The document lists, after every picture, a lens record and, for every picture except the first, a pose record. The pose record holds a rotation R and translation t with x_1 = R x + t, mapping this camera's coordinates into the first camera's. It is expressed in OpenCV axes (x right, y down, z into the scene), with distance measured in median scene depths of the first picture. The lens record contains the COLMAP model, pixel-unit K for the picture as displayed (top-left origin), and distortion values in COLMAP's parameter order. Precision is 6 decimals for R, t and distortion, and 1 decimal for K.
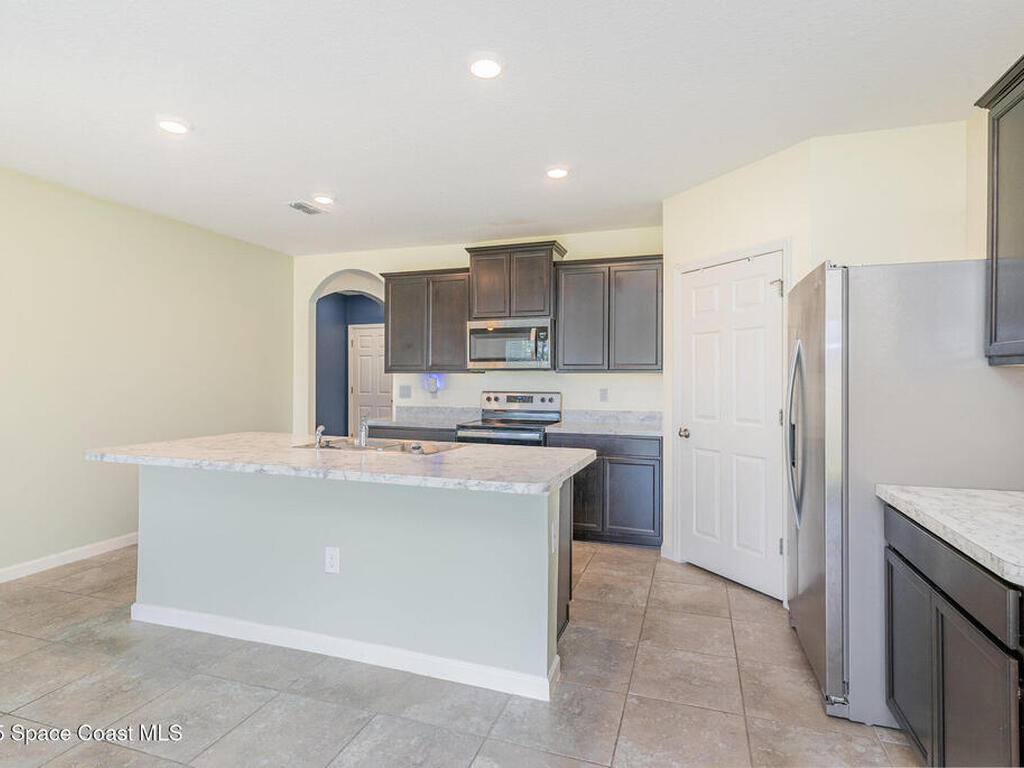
lens RADIAL K [[555.7, 0, 516.2], [0, 555.7, 377.3], [0, 0, 1]] dist [0.004179, 0.005098]
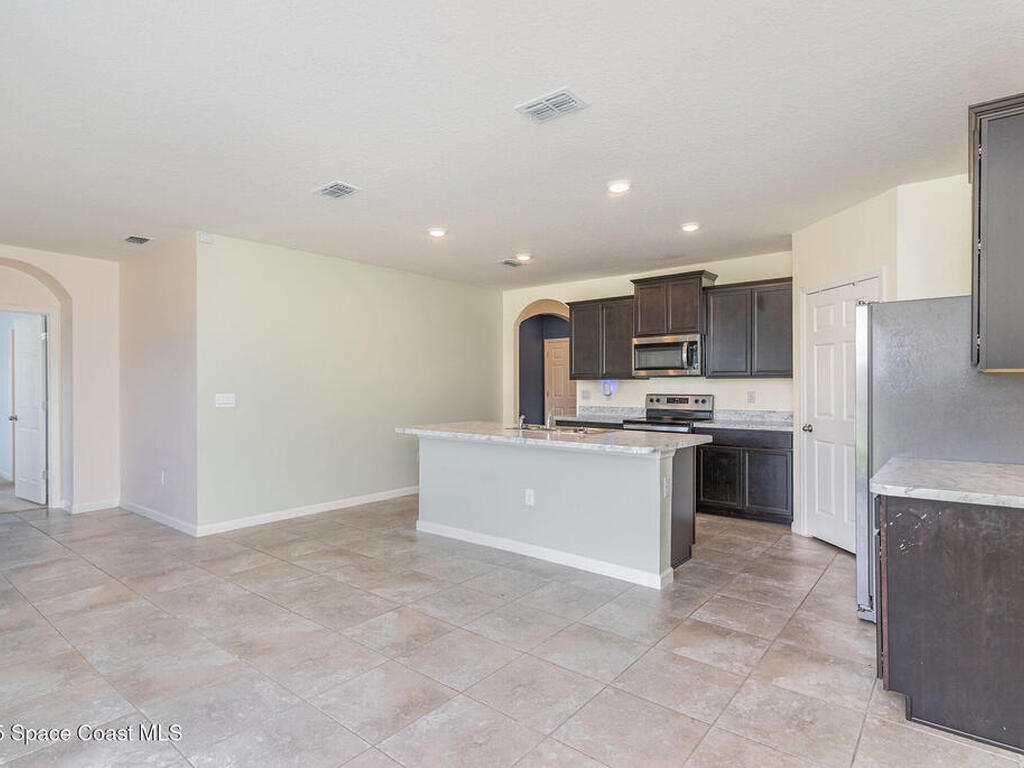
lens RADIAL K [[555.7, 0, 509.1], [0, 555.7, 381.4], [0, 0, 1]] dist [0.004179, 0.005098]
pose [[0.934013, -0.007863, -0.357153, 0.119186], [0.006980, 0.999969, -0.003762, -0.000434], [0.357172, 0.001021, 0.934038, -0.324970]]
